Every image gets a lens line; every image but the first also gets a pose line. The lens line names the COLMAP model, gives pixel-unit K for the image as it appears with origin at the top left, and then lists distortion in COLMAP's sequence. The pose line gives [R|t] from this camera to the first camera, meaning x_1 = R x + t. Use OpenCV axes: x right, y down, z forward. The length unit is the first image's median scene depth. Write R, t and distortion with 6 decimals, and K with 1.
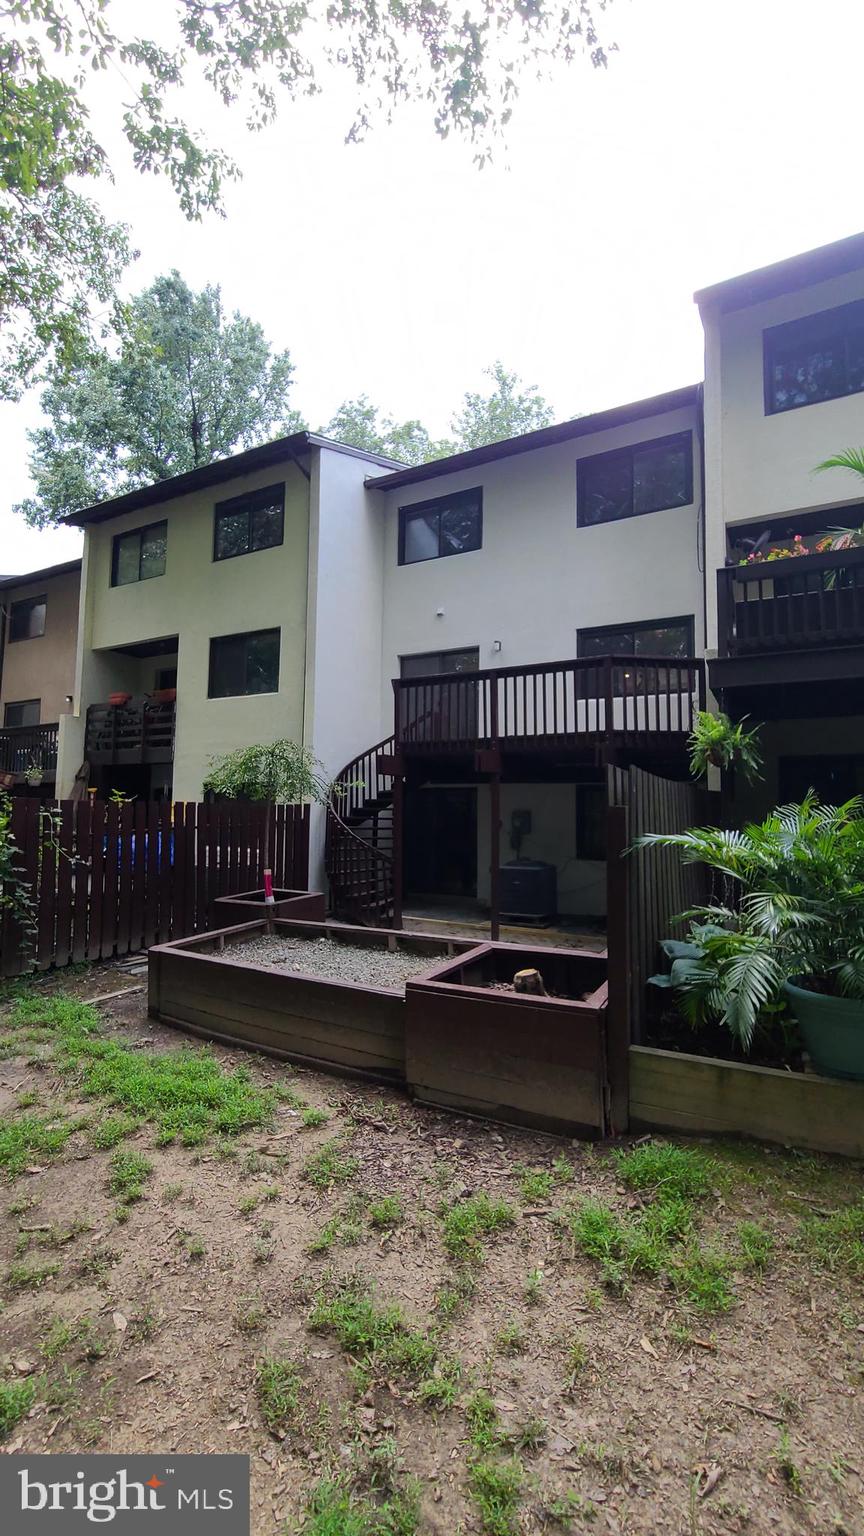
lens RADIAL K [[624.9, 0, 431.8], [0, 624.9, 764.9], [0, 0, 1]] dist [-0.004043, 0.000114]
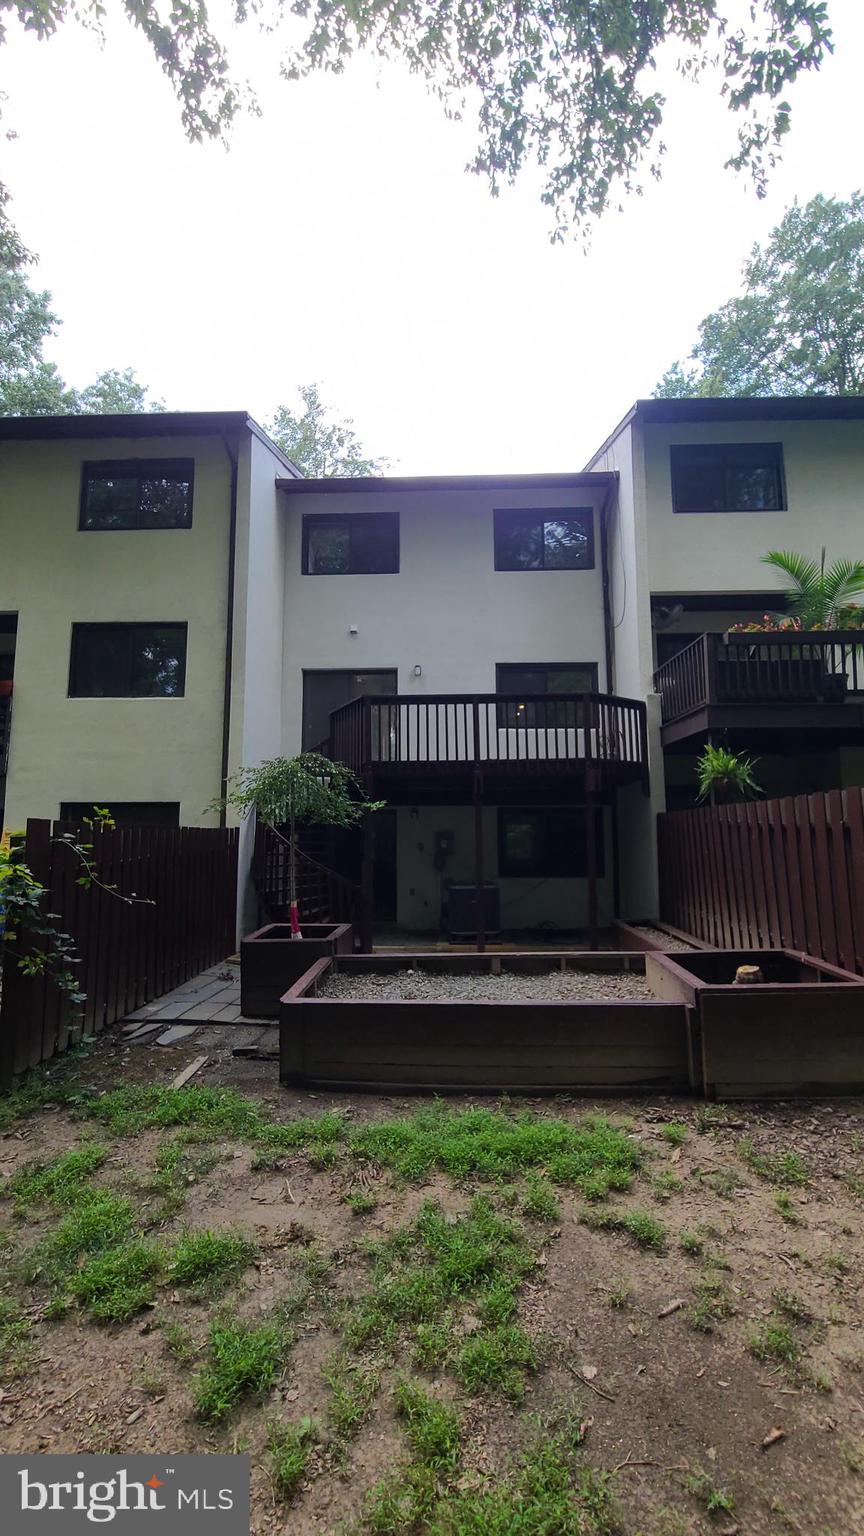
lens RADIAL K [[624.9, 0, 431.8], [0, 624.9, 764.9], [0, 0, 1]] dist [-0.004043, 0.000114]
pose [[0.891794, 0.036490, 0.450968, -0.379726], [-0.018517, 0.998851, -0.044206, 0.009245], [-0.452063, 0.031072, 0.891445, 0.099348]]
